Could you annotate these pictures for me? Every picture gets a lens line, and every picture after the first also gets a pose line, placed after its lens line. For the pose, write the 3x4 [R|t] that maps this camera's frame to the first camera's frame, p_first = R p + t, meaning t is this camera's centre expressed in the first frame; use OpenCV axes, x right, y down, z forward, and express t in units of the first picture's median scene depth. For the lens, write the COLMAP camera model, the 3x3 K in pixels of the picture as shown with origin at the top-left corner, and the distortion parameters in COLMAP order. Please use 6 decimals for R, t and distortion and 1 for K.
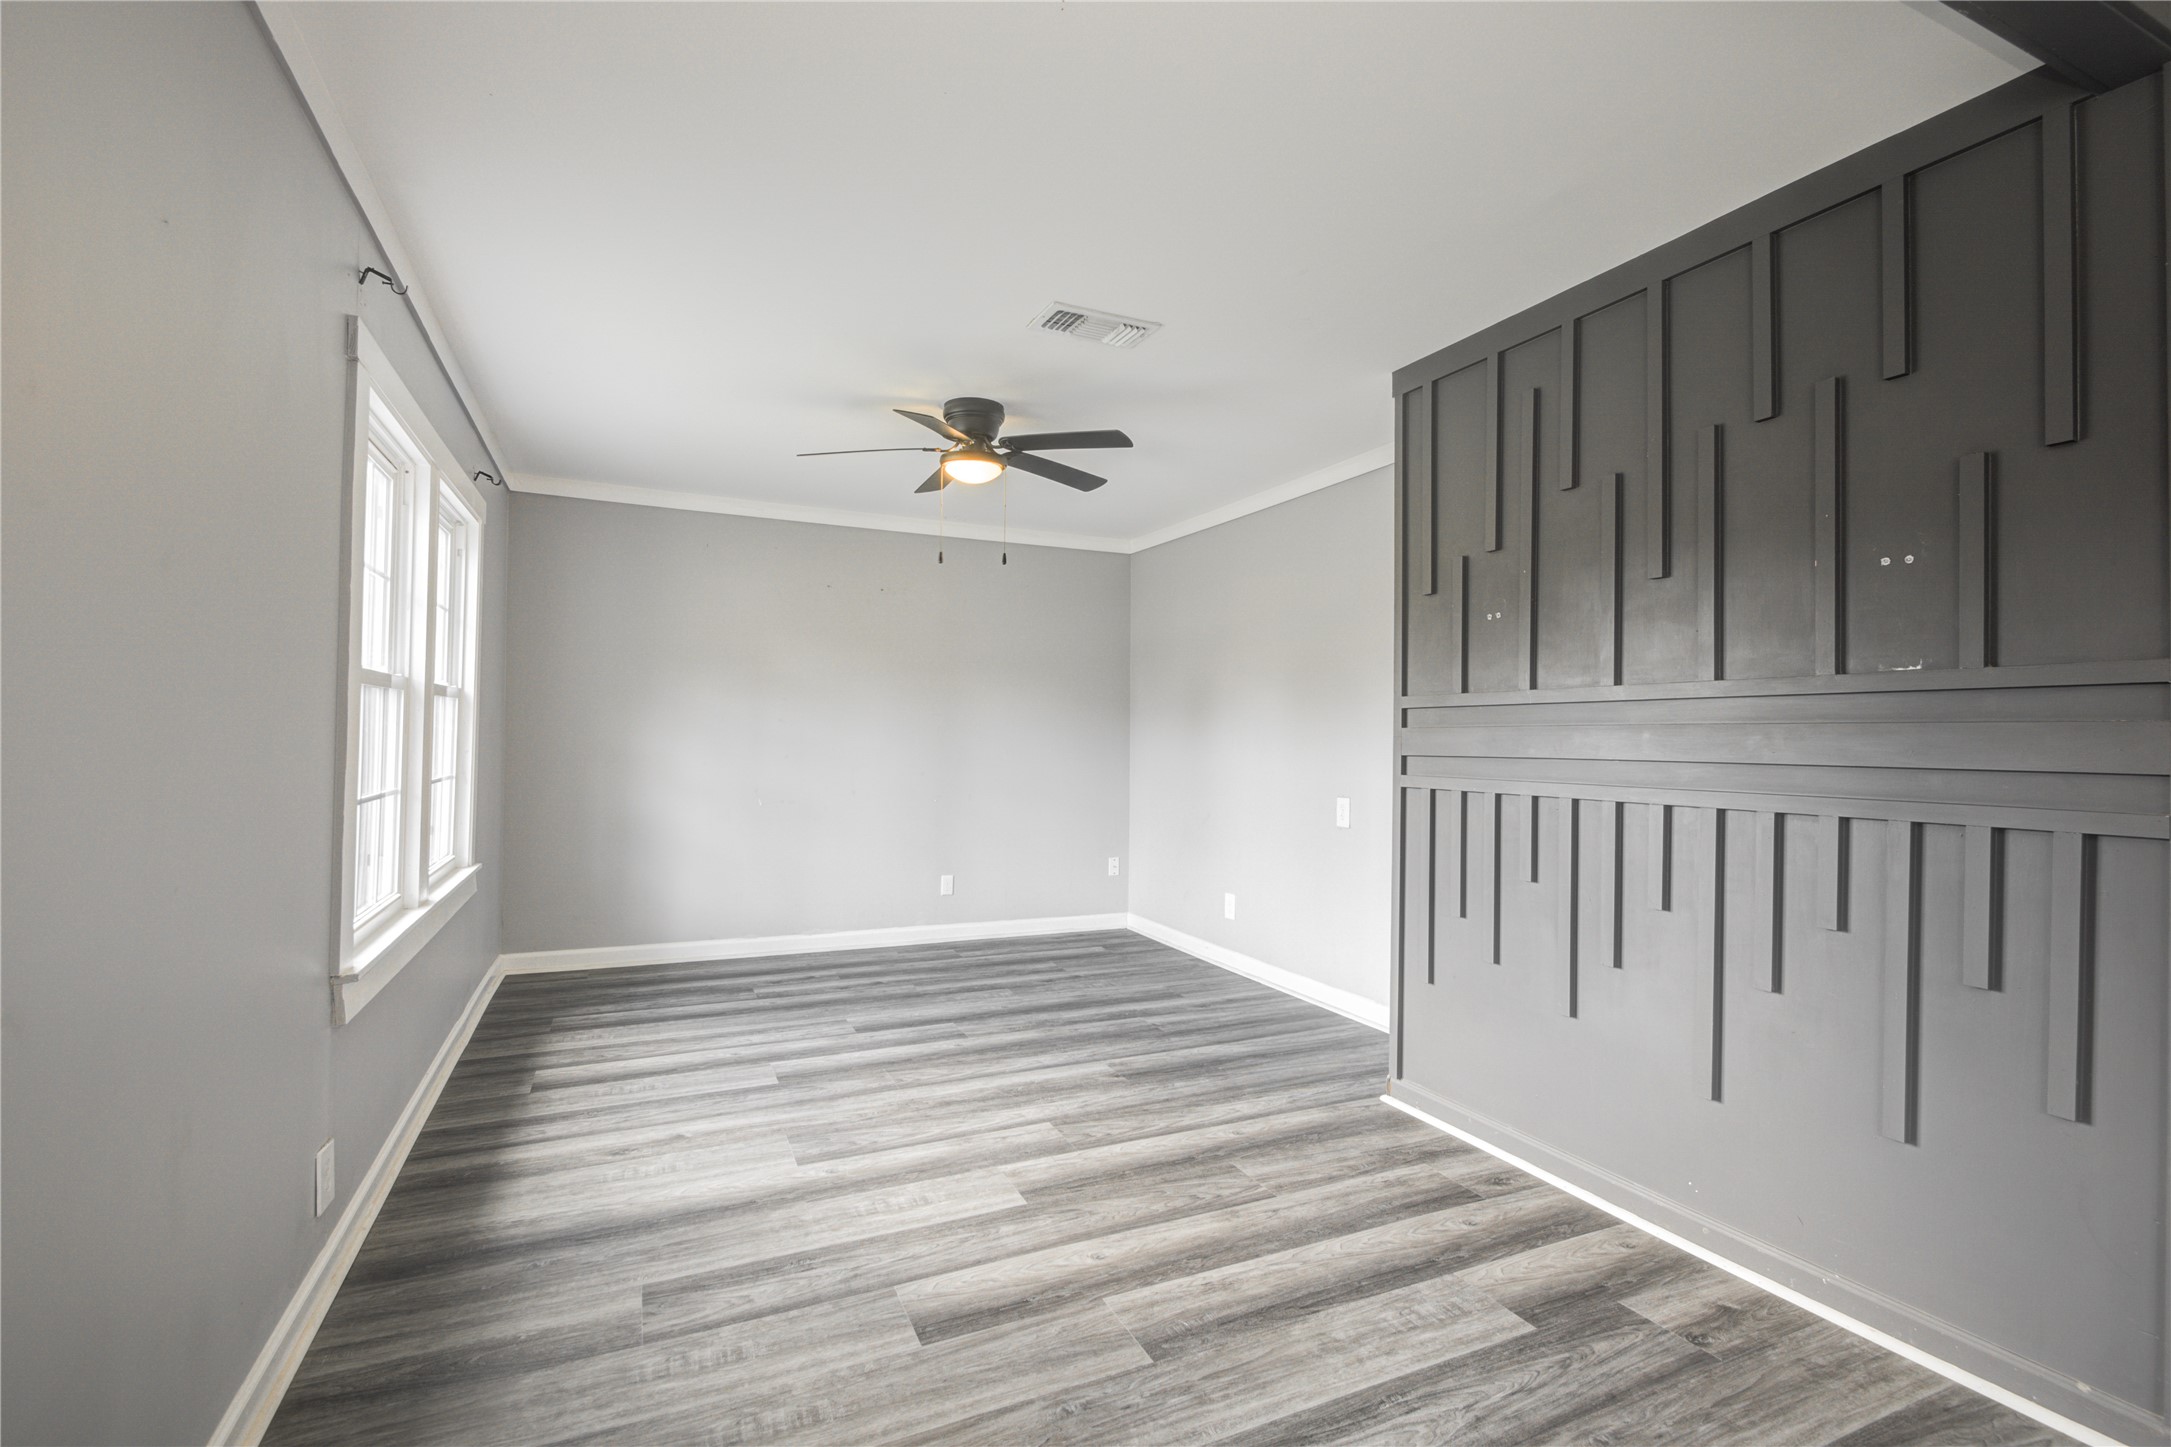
lens RADIAL K [[977.7, 0, 1086.1], [0, 977.7, 721.0], [0, 0, 1]] dist [0.003420, -0.007083]
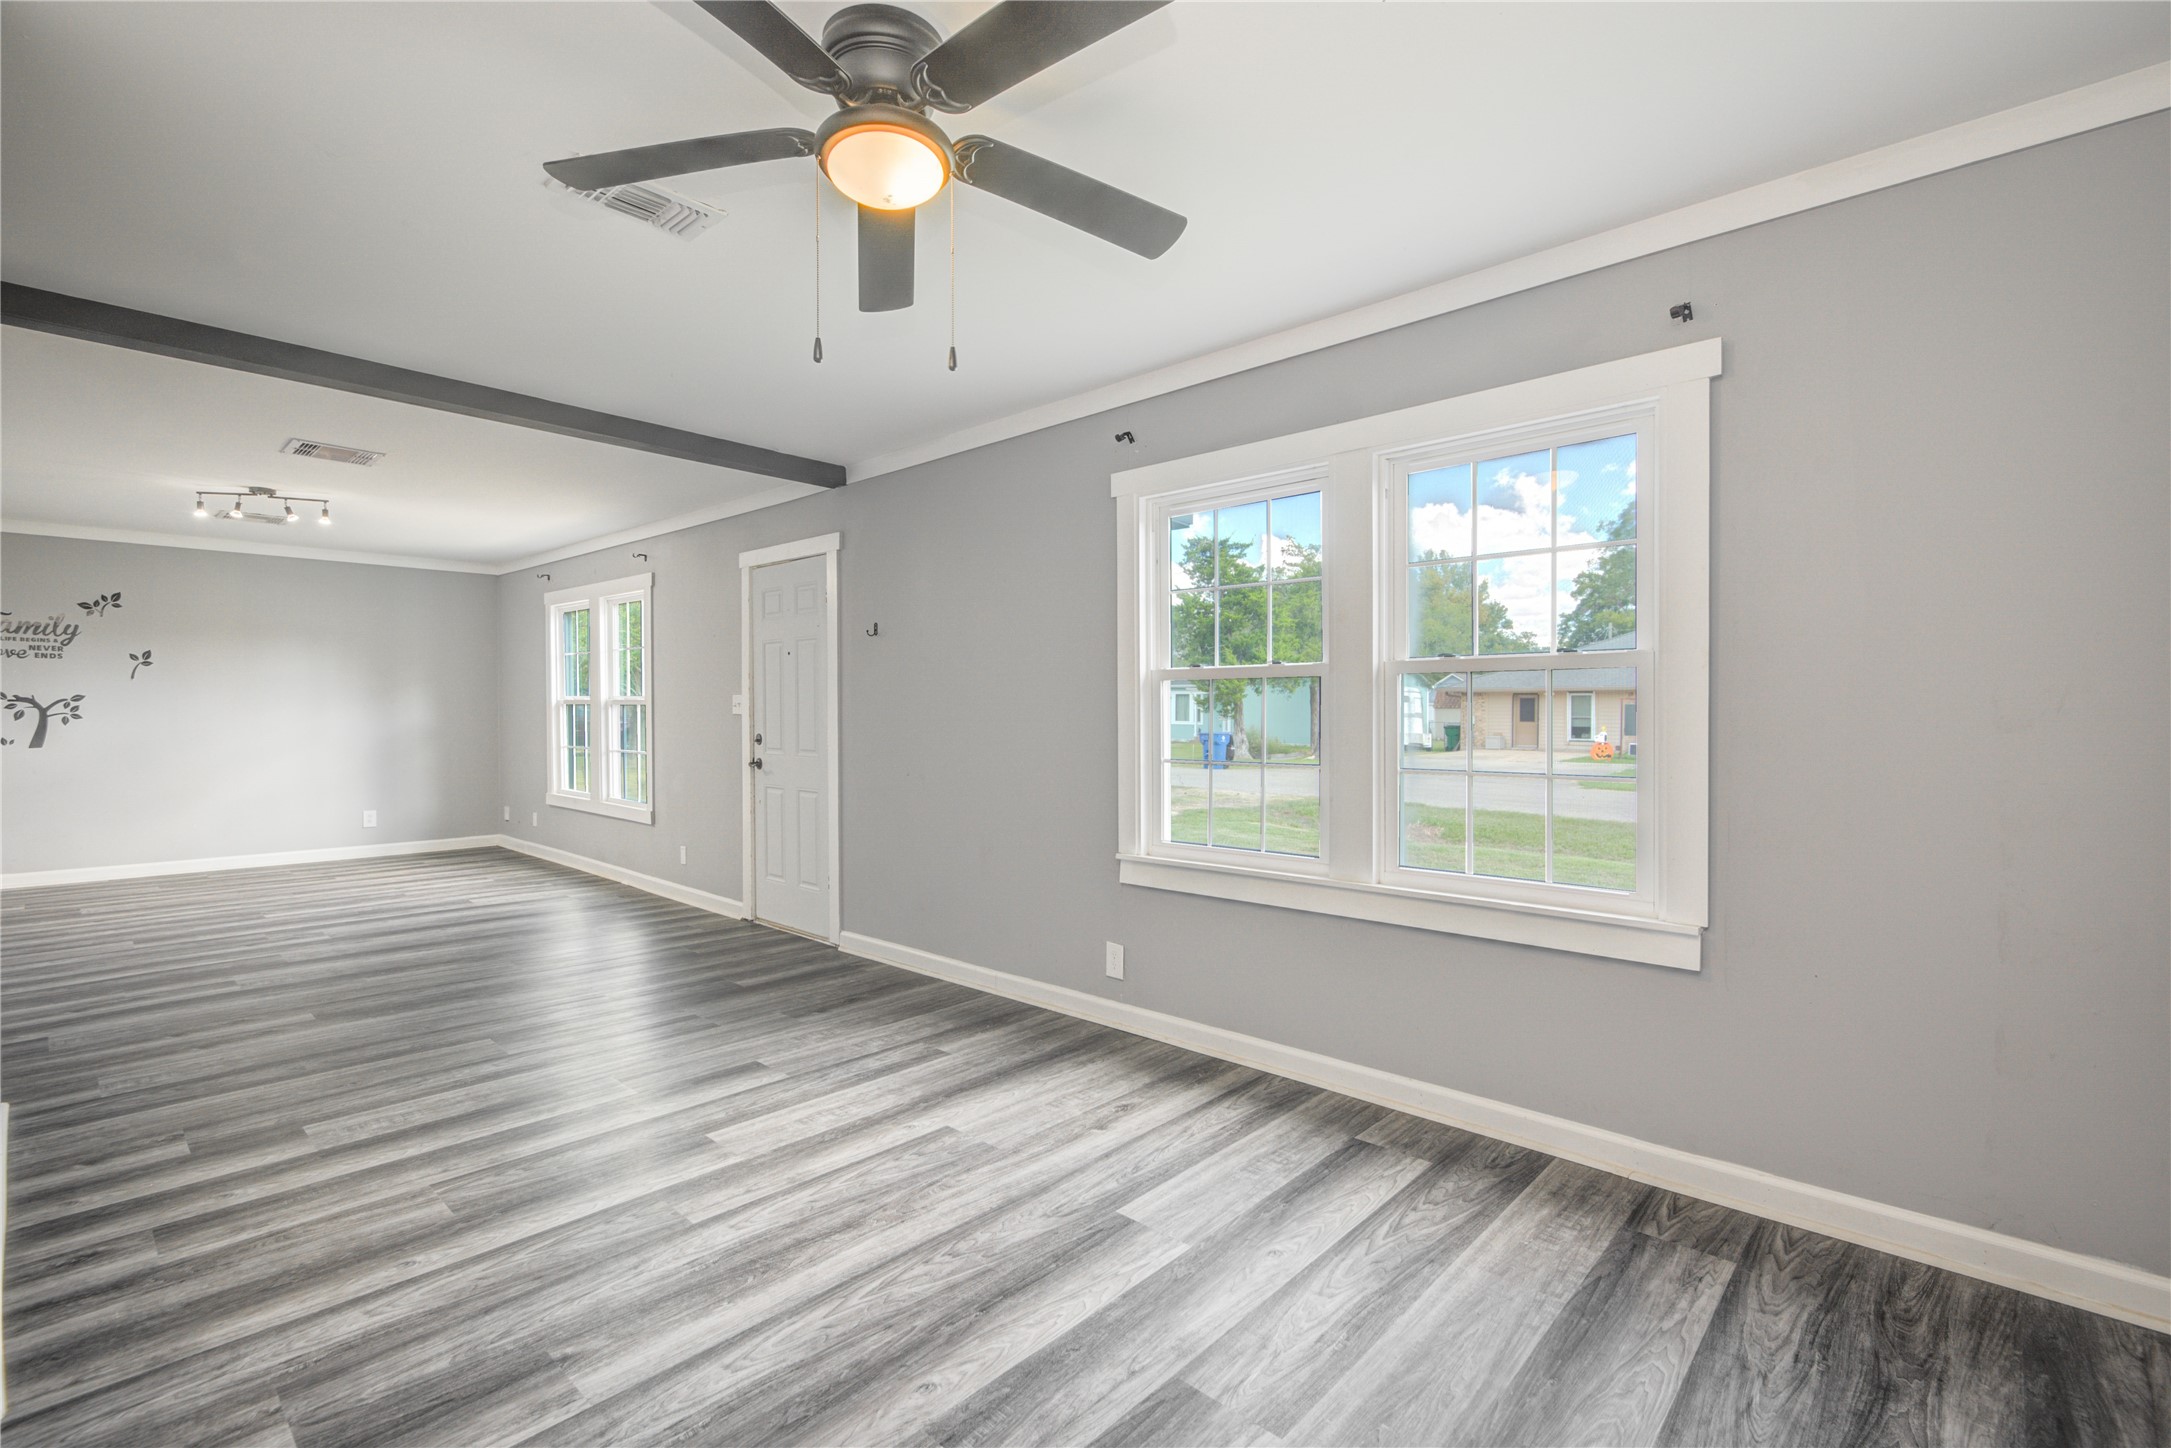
lens RADIAL K [[977.7, 0, 1091.4], [0, 977.7, 720.8], [0, 0, 1]] dist [0.003420, -0.007083]
pose [[-0.922588, -0.008327, -0.385696, -0.030506], [-0.006944, 0.999964, -0.004977, 0.026868], [0.385723, -0.001913, -0.922613, 2.022680]]
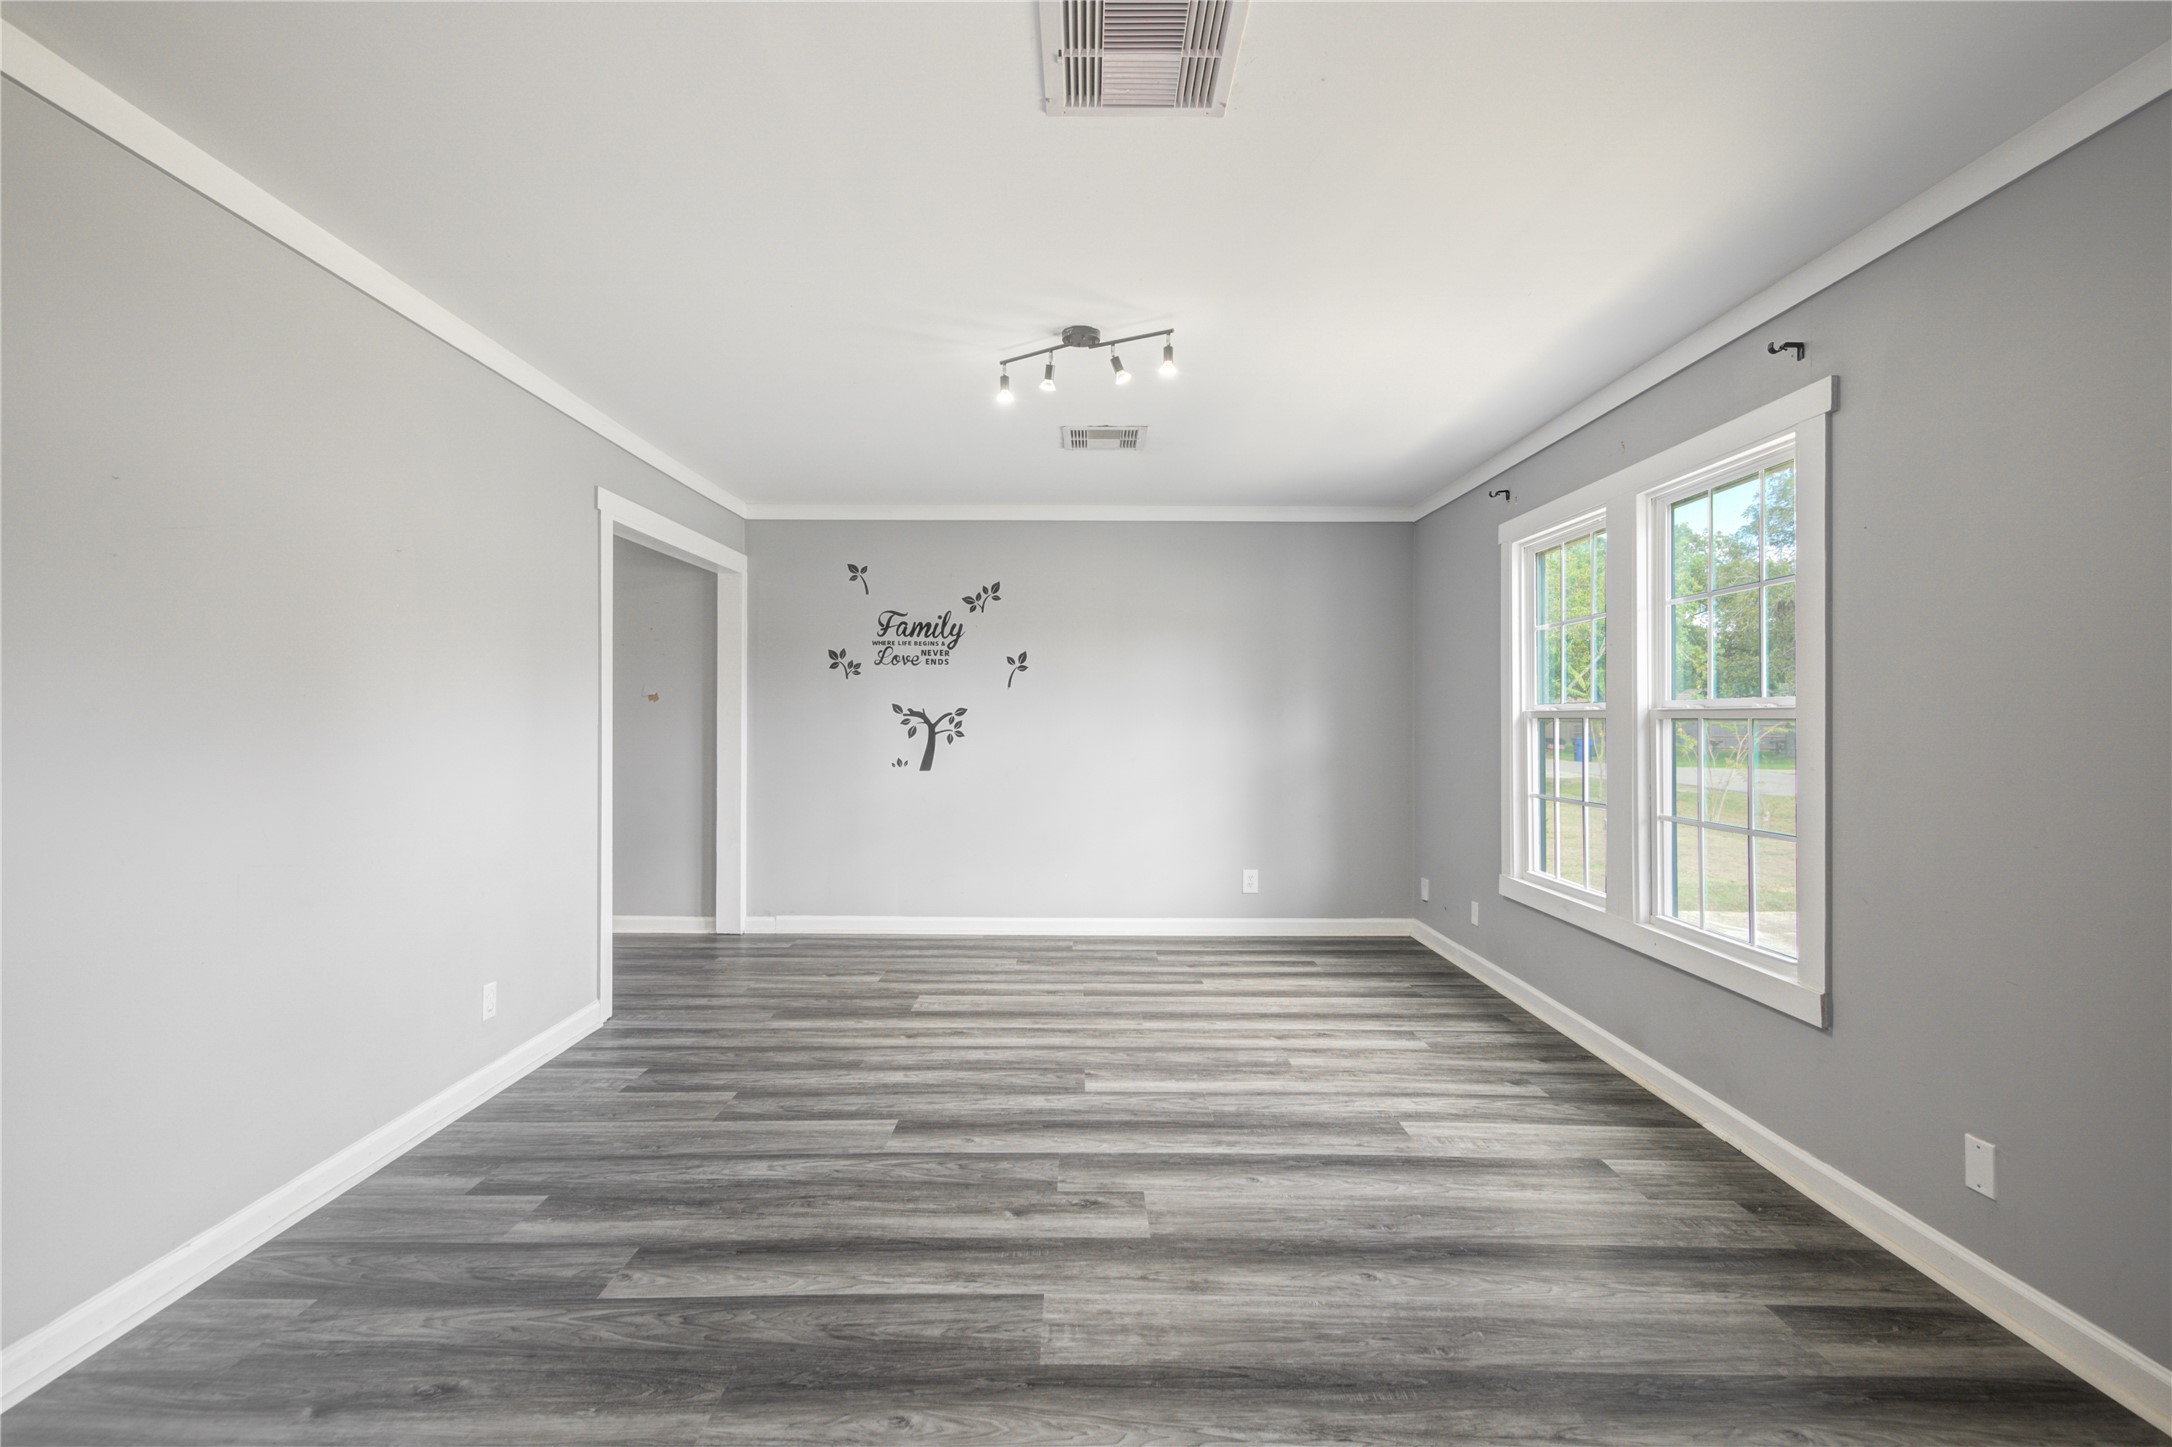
lens RADIAL K [[978.1, 0, 1084.4], [0, 978.1, 718.3], [0, 0, 1]] dist [0.003420, -0.007083]
pose [[-0.910674, -0.013664, 0.412899, 0.295896], [-0.019837, 0.999746, -0.010667, 0.005508], [-0.412648, -0.017905, -0.910714, 0.541170]]
